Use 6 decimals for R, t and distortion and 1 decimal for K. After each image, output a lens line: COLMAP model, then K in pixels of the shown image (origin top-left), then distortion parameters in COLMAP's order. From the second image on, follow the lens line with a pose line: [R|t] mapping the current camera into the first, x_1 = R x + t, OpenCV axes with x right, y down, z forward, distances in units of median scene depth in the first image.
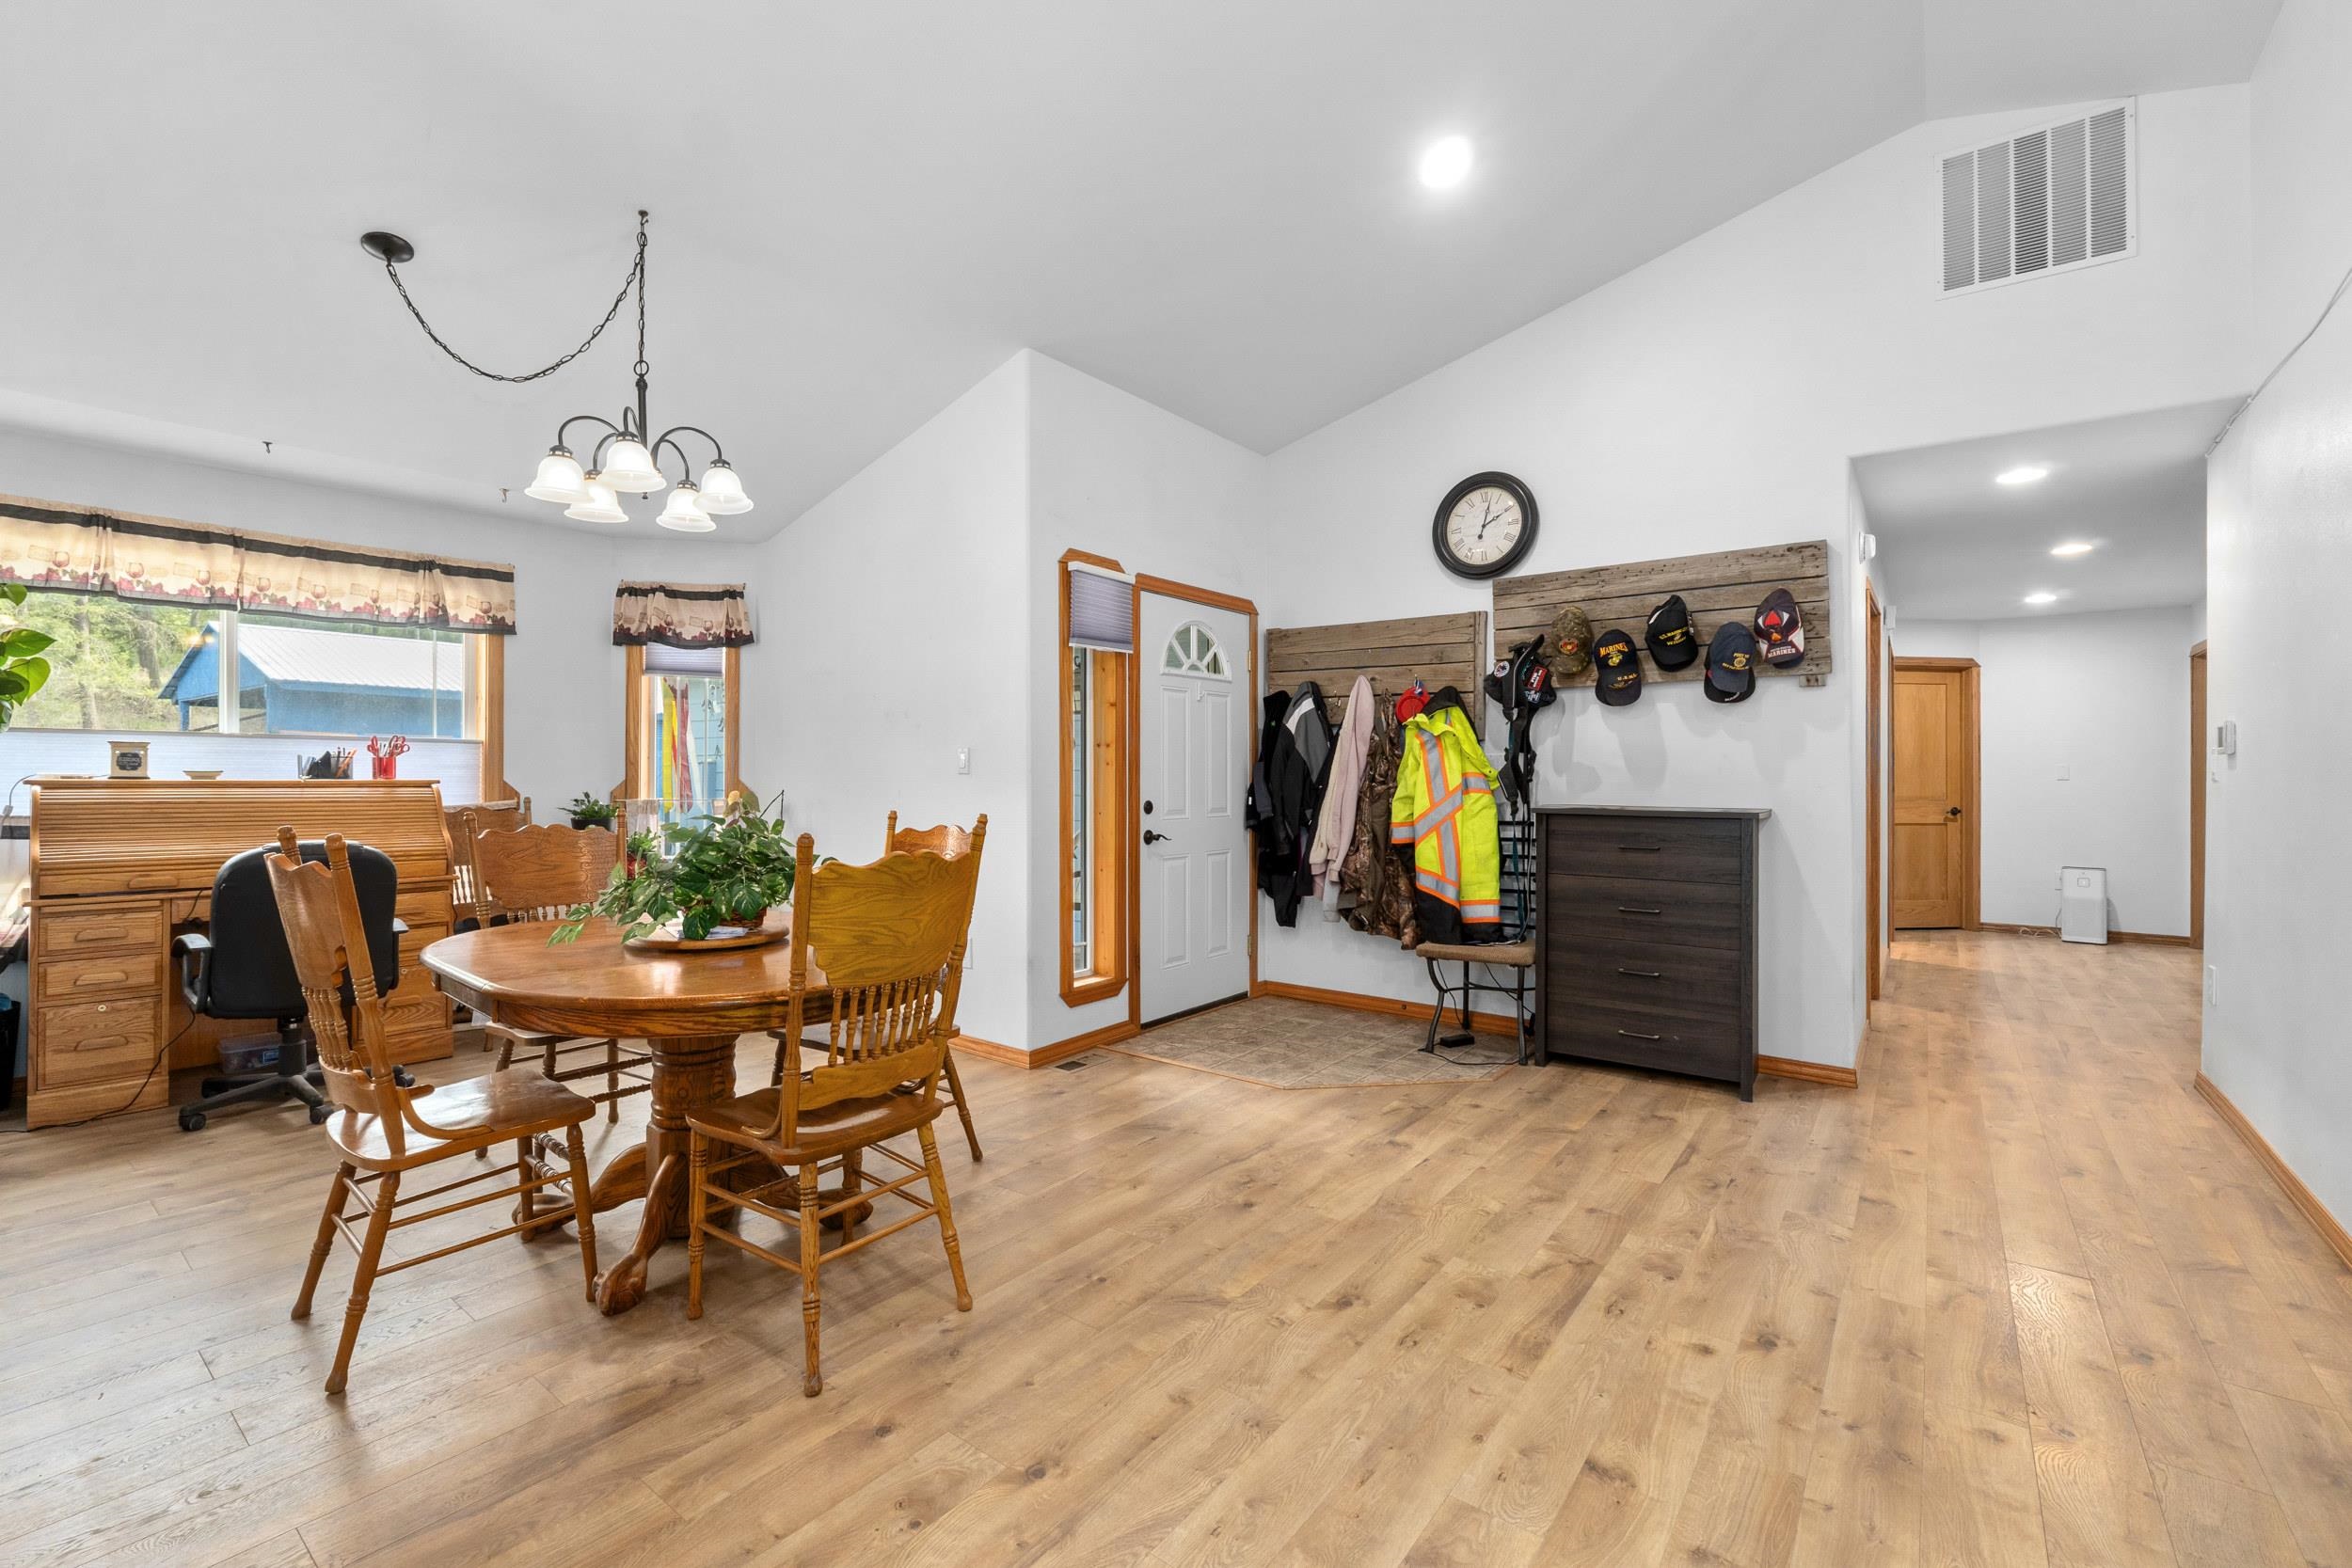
lens RADIAL K [[1004.8, 0, 1187.3], [0, 1004.8, 772.1], [0, 0, 1]] dist [-0.011603, -0.000040]
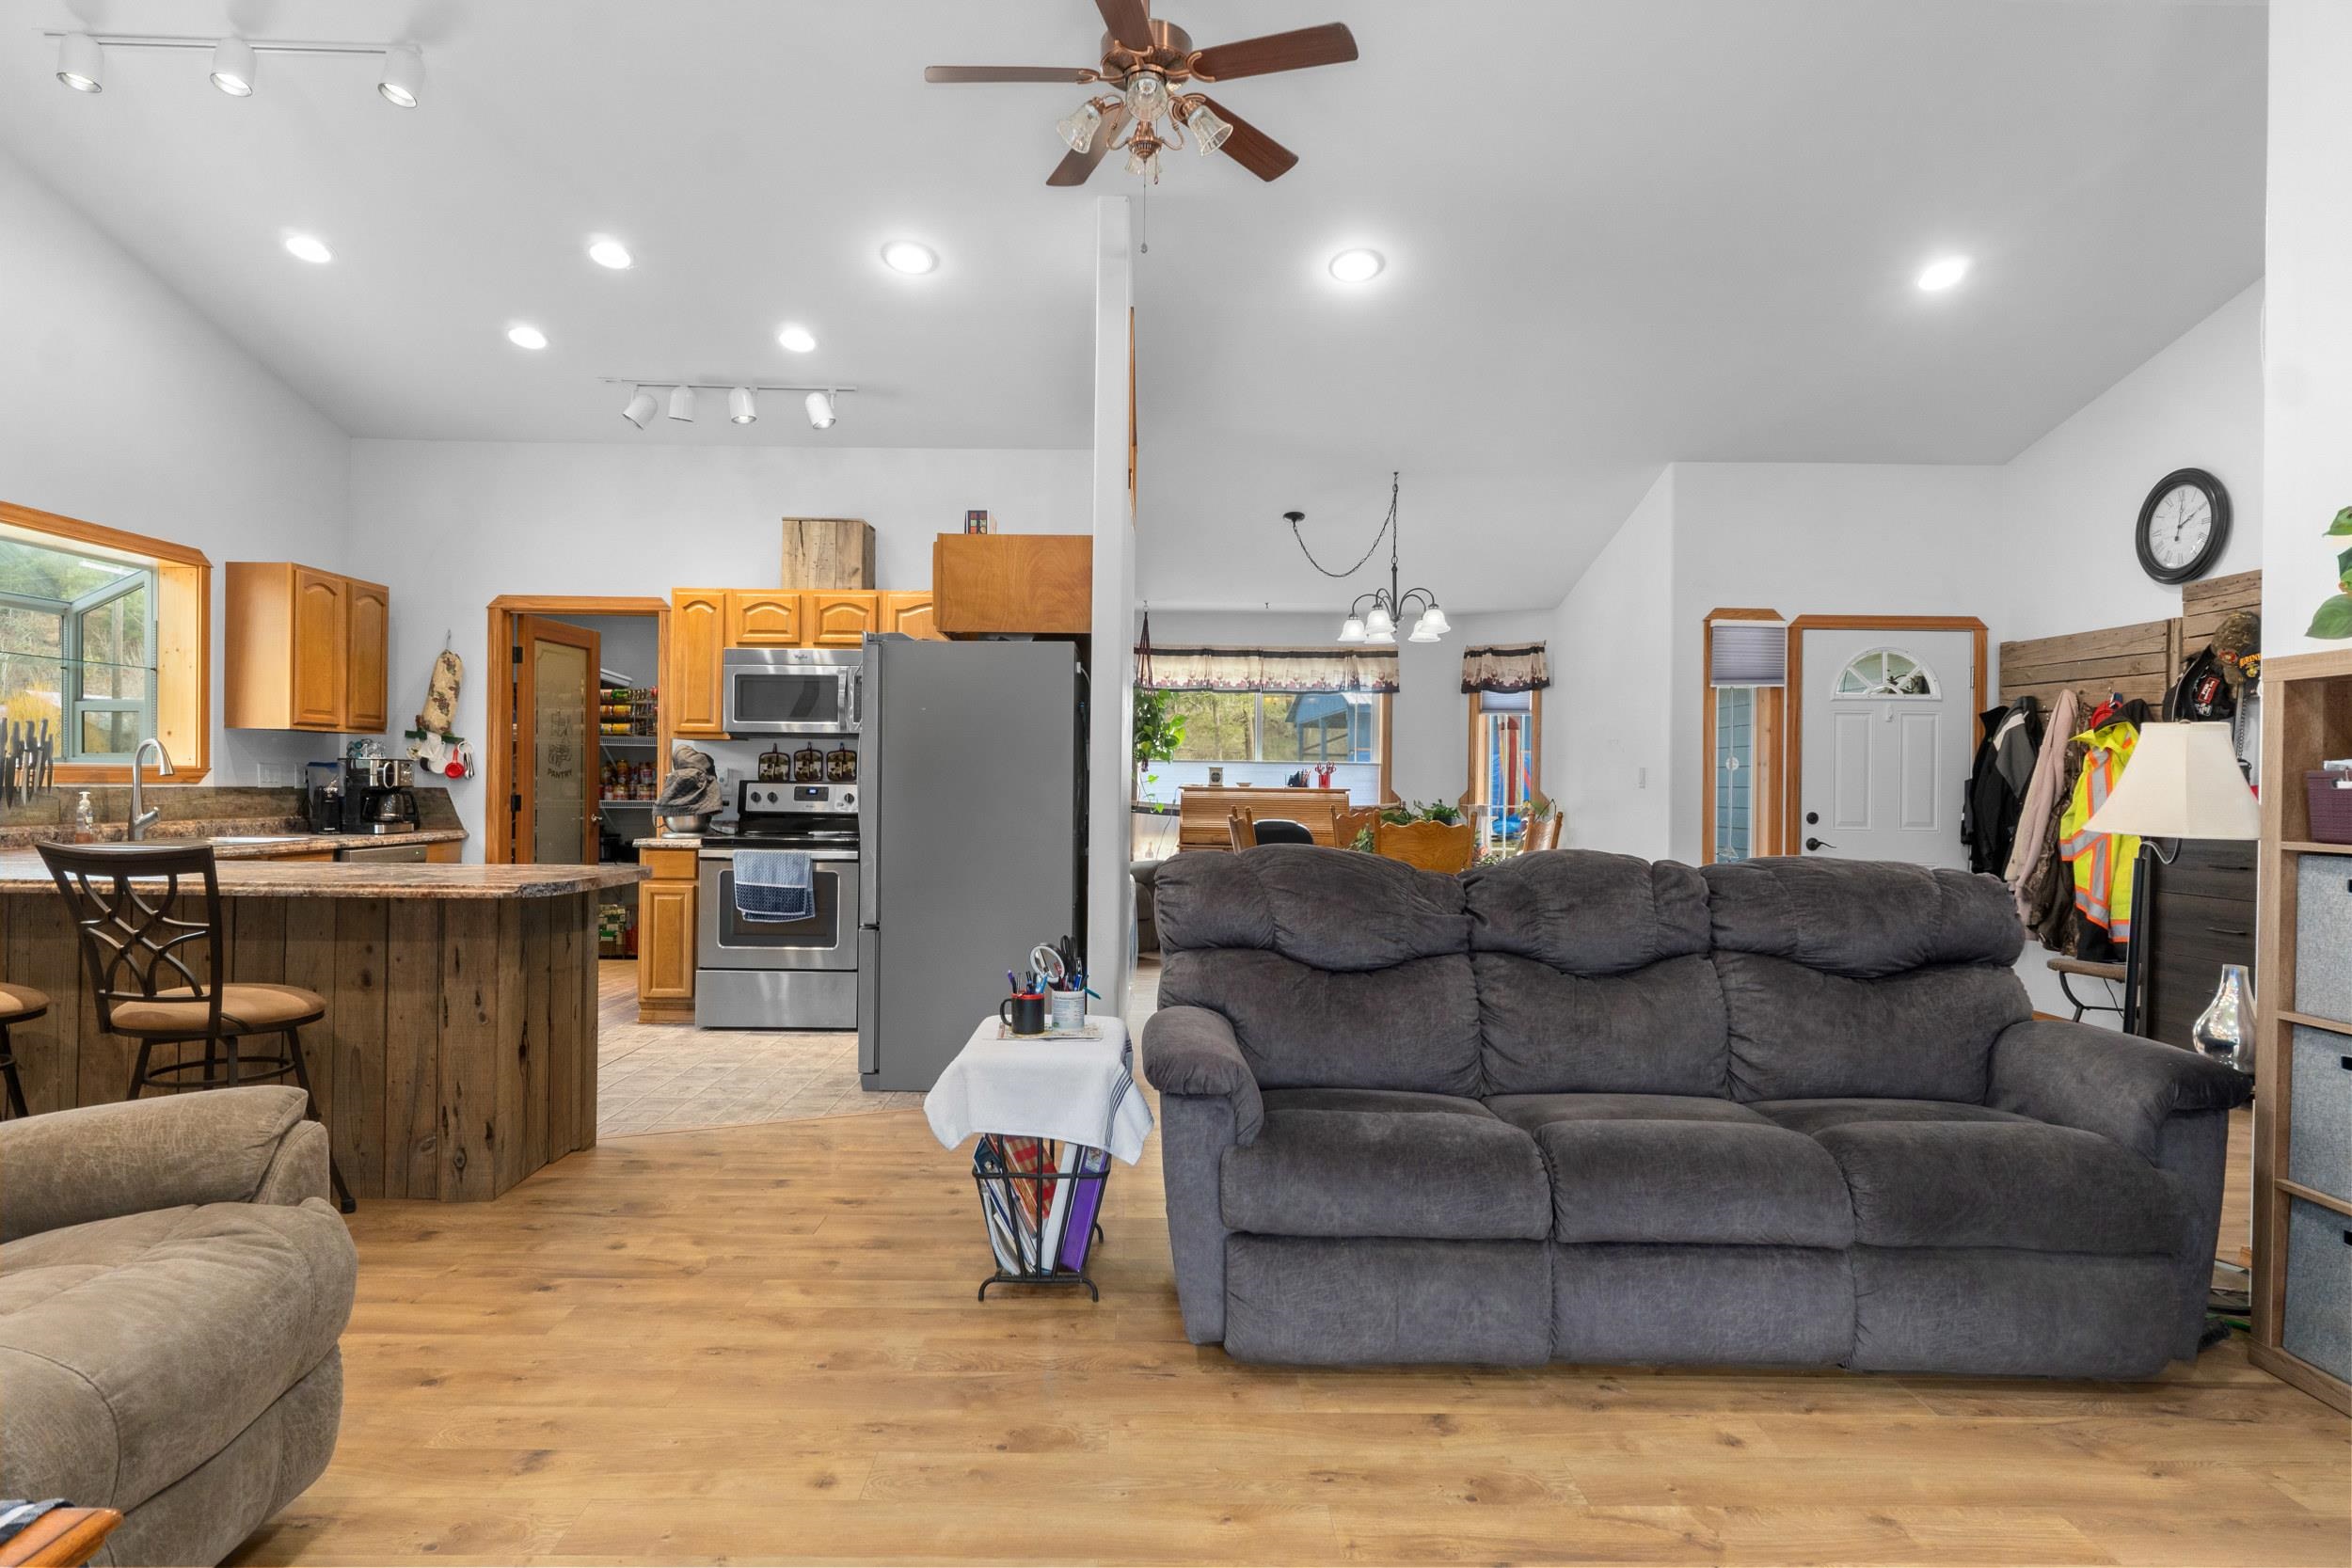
lens RADIAL K [[1313.3, 0, 1159.9], [0, 1313.3, 784.1], [0, 0, 1]] dist [-0.000985, 0.001572]
pose [[0.613016, 0.005060, -0.790054, 0.700500], [-0.007464, 0.999972, 0.000613, 0.001093], [0.790035, 0.005521, 0.613037, -0.514400]]
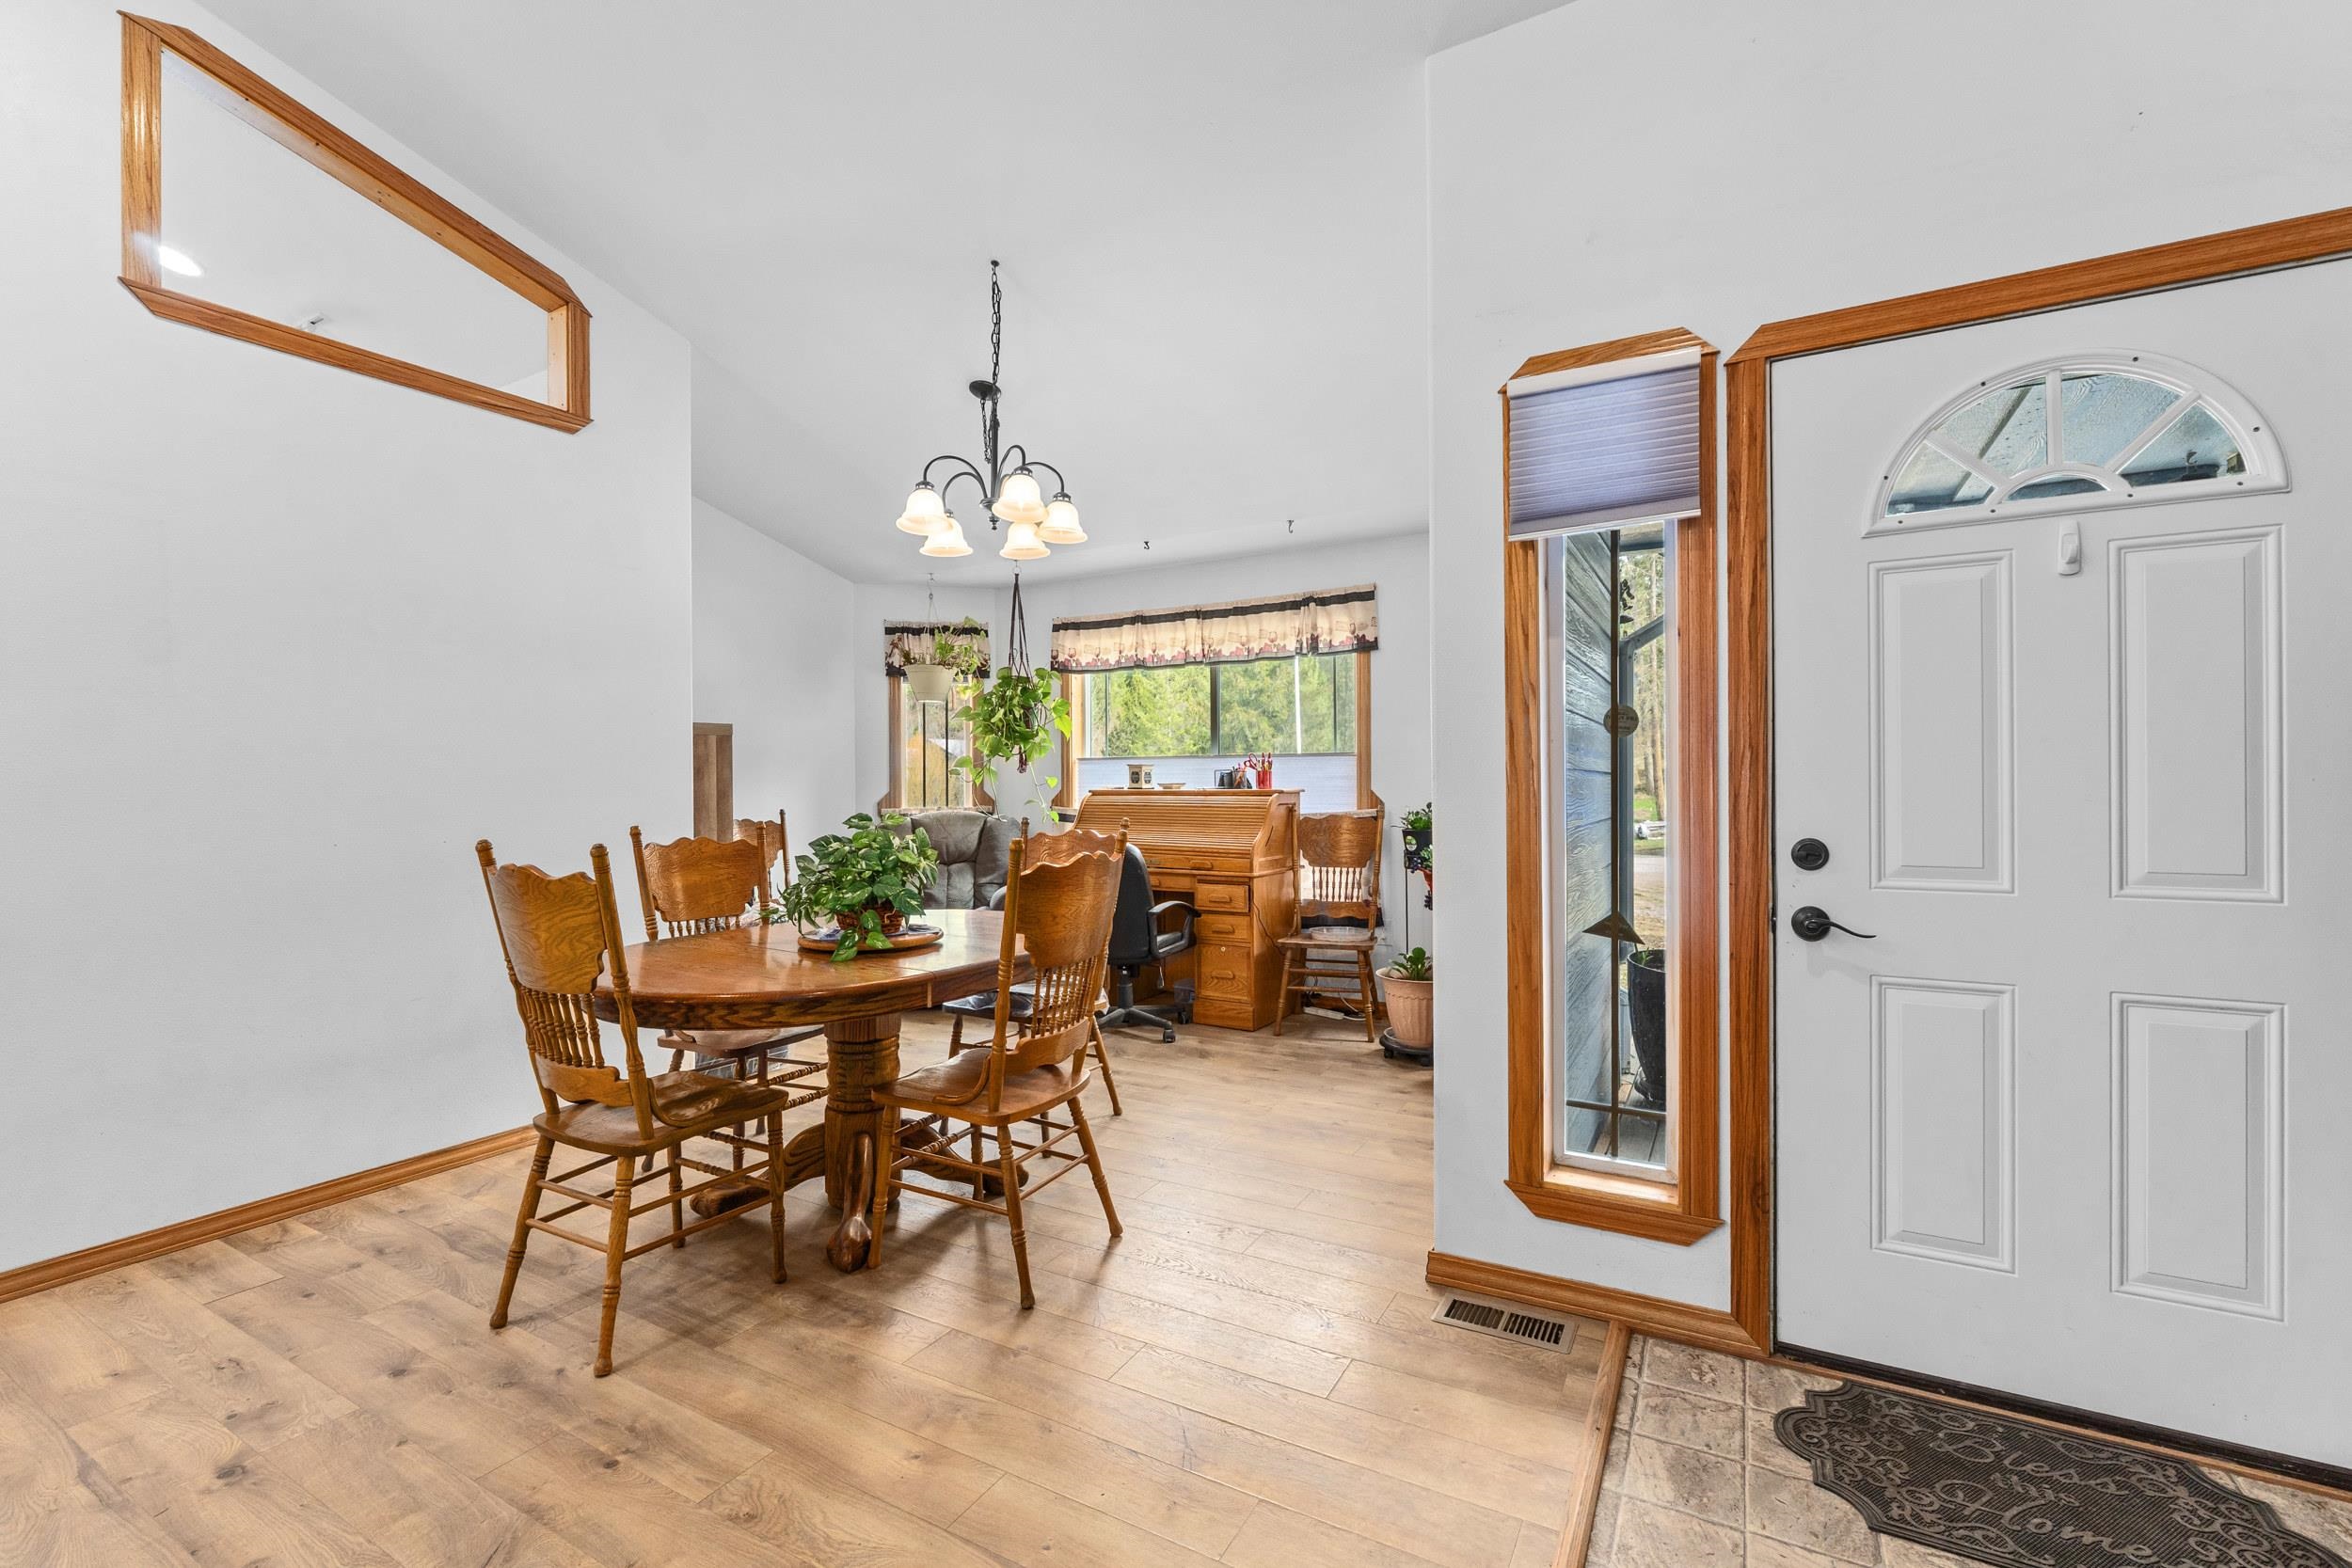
lens RADIAL K [[1004.8, 0, 1155.0], [0, 1004.8, 796.4], [0, 0, 1]] dist [-0.011603, -0.000040]
pose [[0.121898, 0.008262, -0.992508, 0.359946], [0.010734, 0.999896, 0.009642, 0.003043], [0.992485, -0.011829, 0.121797, 0.681427]]
